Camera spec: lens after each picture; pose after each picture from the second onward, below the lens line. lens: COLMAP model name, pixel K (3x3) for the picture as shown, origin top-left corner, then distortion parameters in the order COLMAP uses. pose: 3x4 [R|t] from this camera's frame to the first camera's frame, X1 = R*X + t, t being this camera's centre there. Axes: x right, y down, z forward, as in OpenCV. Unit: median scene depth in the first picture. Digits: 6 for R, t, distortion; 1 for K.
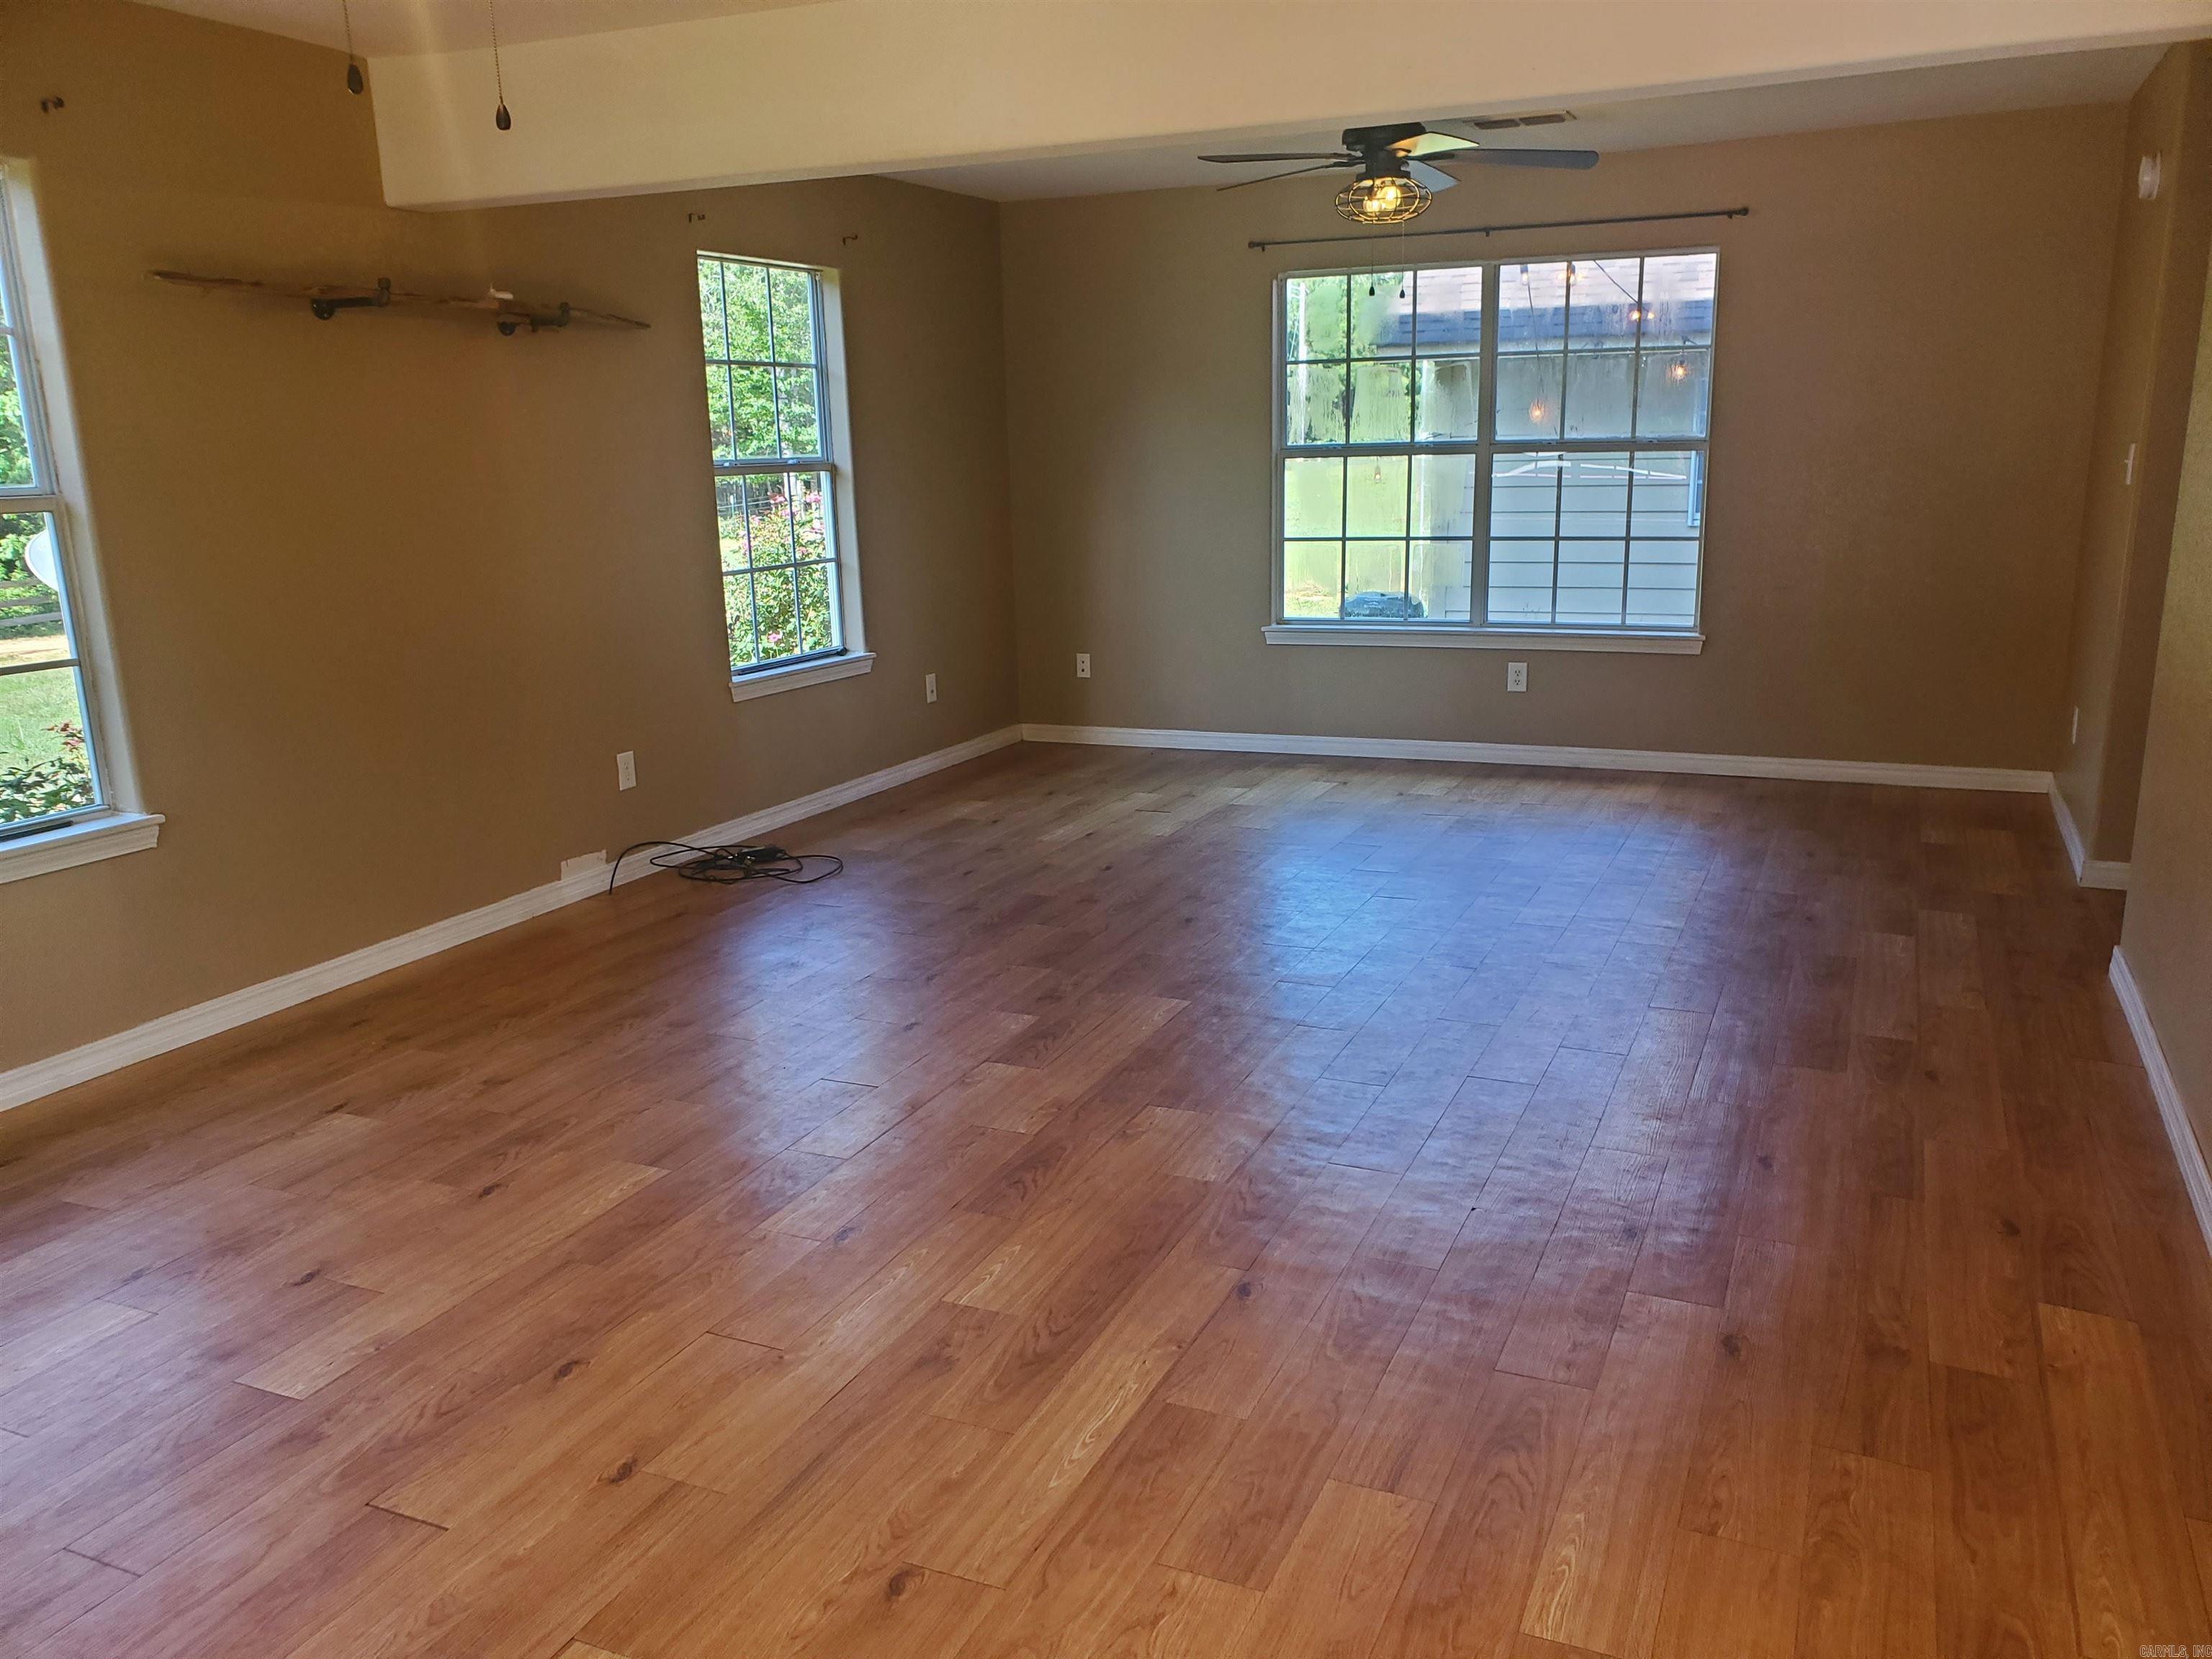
lens RADIAL K [[1755.3, 0, 1106.0], [0, 1755.3, 829.5], [0, 0, 1]] dist [0.053942, -0.000924]
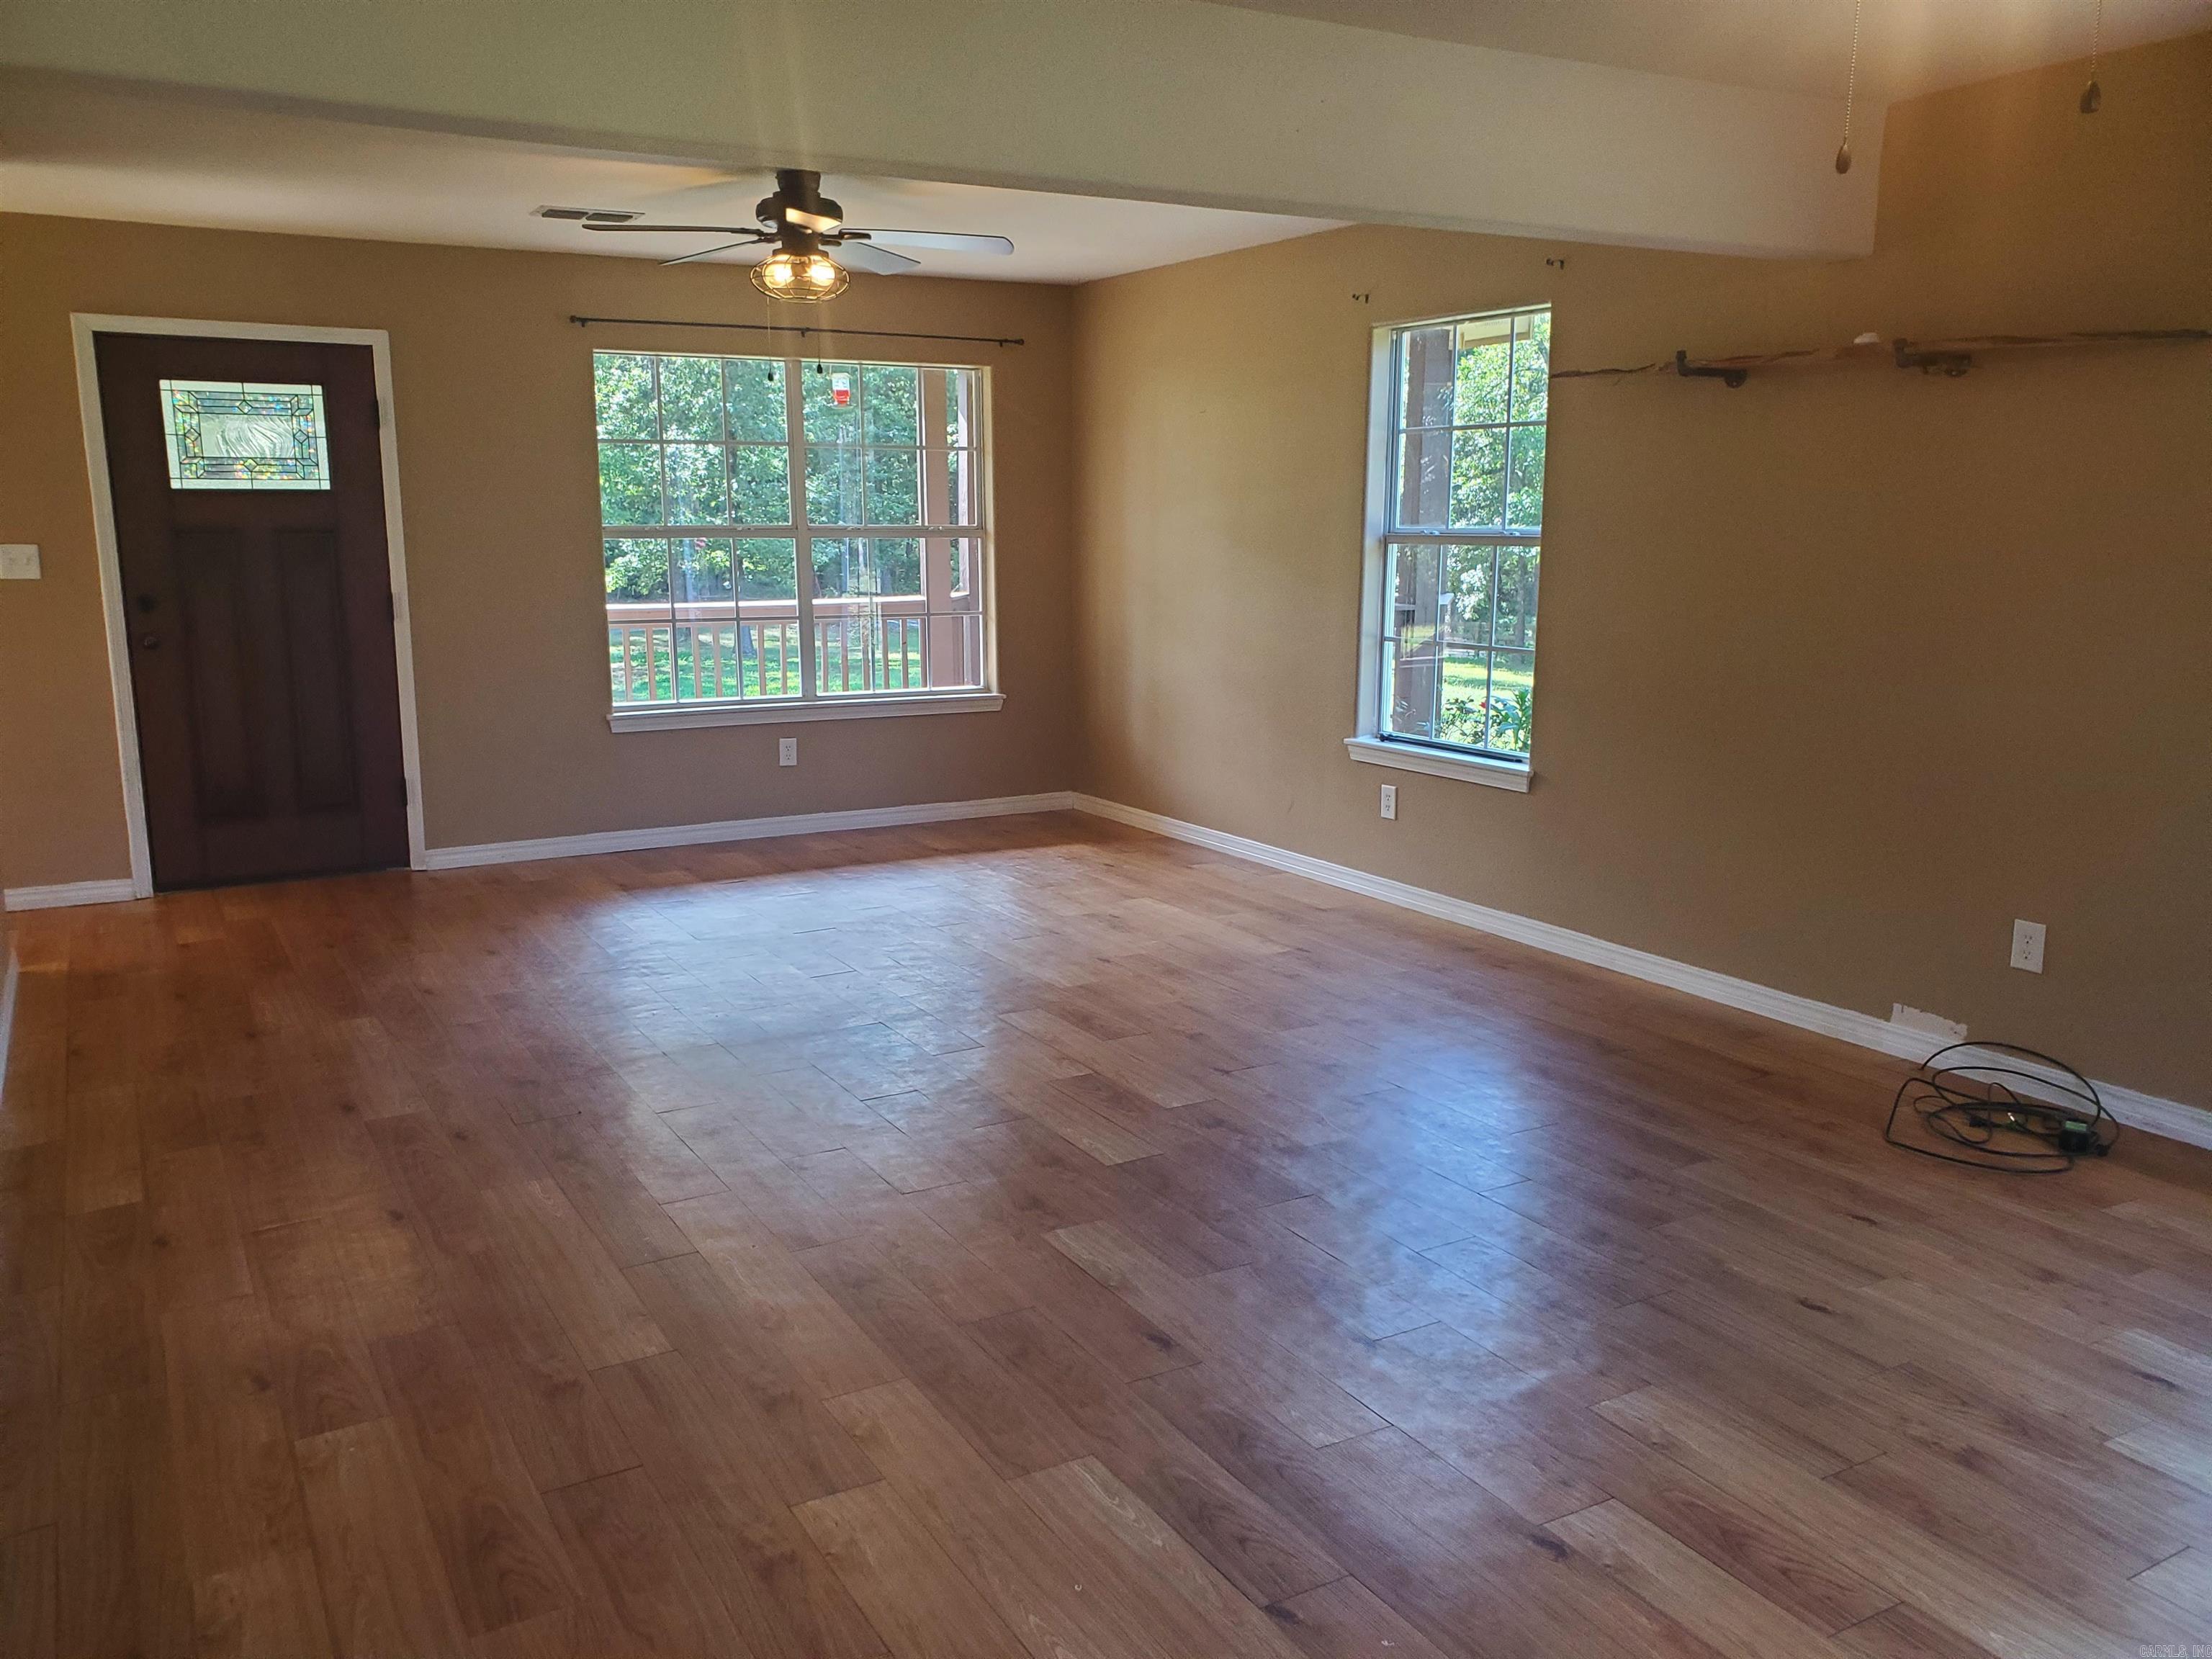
lens RADIAL K [[1755.3, 0, 1106.0], [0, 1755.3, 829.5], [0, 0, 1]] dist [0.053942, -0.000924]
pose [[-0.593776, 0.167500, -0.787003, 0.792465], [-0.163584, 0.932536, 0.321894, -0.377193], [0.787826, 0.319874, -0.526317, 1.574248]]
